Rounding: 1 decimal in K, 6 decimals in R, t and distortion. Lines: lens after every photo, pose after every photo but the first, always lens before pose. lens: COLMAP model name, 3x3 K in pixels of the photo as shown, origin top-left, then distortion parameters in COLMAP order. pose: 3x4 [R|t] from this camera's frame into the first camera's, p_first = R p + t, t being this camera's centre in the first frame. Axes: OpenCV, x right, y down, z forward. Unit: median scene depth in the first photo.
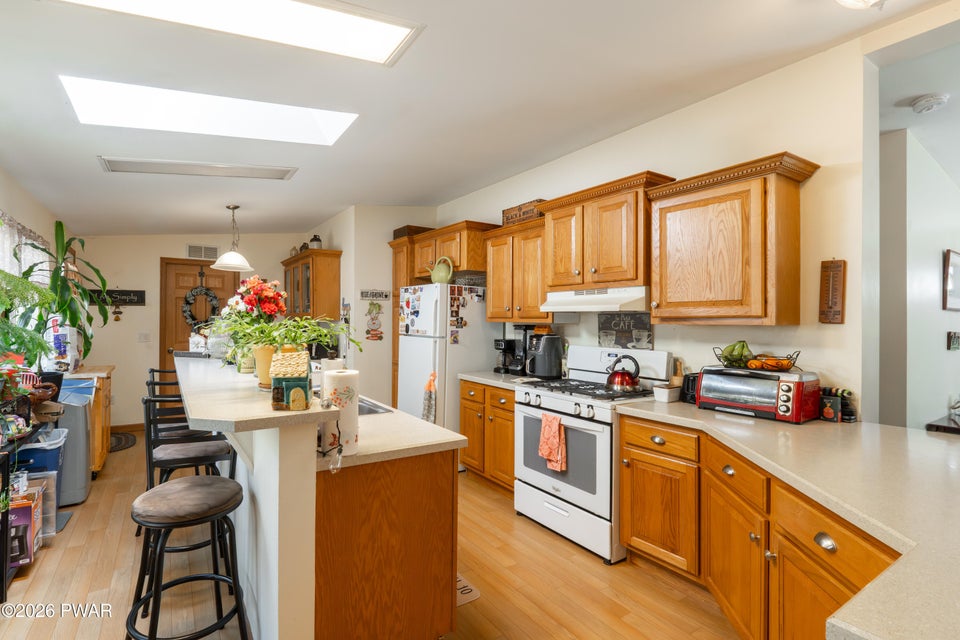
lens RADIAL K [[555.6, 0, 479.7], [0, 555.6, 317.3], [0, 0, 1]] dist [-0.002503, -0.000688]
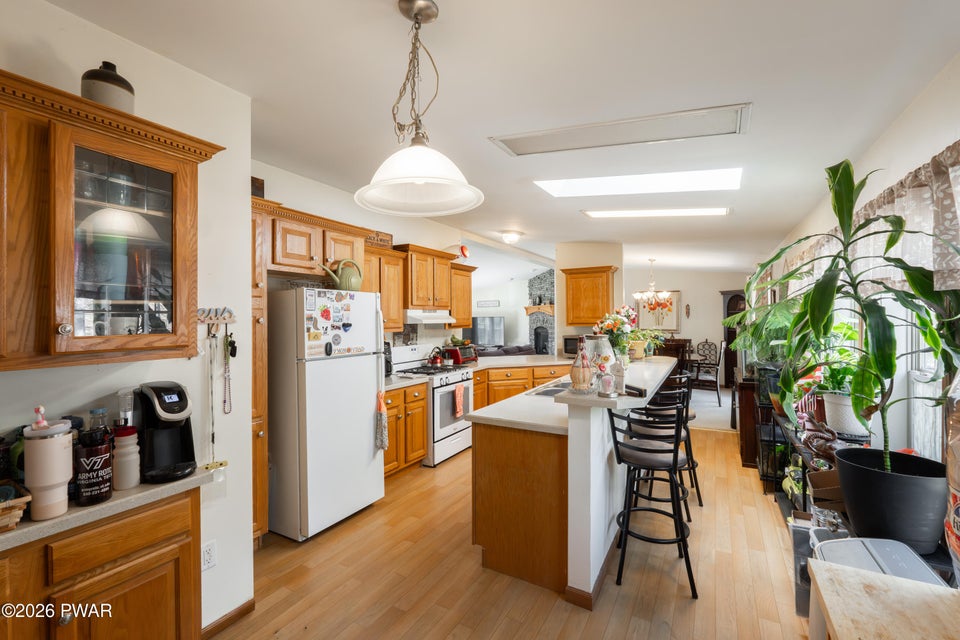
lens RADIAL K [[410.8, 0, 482.3], [0, 410.8, 320.5], [0, 0, 1]] dist [-0.002381, -0.000380]
pose [[-0.521963, -0.004489, 0.852956, -0.598996], [0.002113, 0.999976, 0.006556, -0.016645], [-0.852965, 0.005224, -0.521942, 0.979311]]
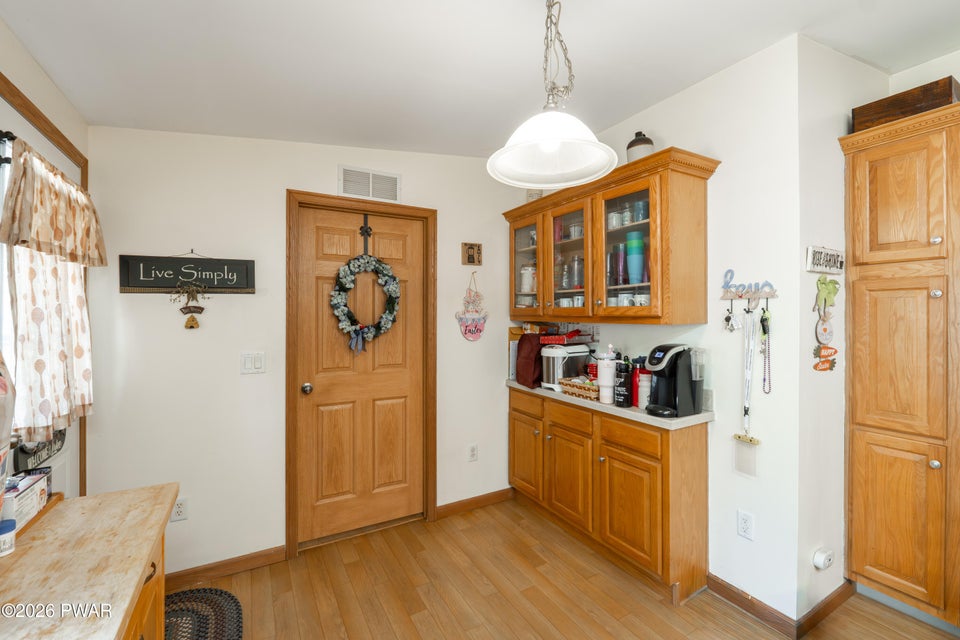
lens RADIAL K [[410.1, 0, 481.9], [0, 410.1, 309.1], [0, 0, 1]] dist [-0.002998, -0.000502]
pose [[0.999844, -0.008788, 0.015345, -0.443498], [0.008857, 0.999951, -0.004474, -0.005660], [-0.015305, 0.004609, 0.999872, 0.695554]]
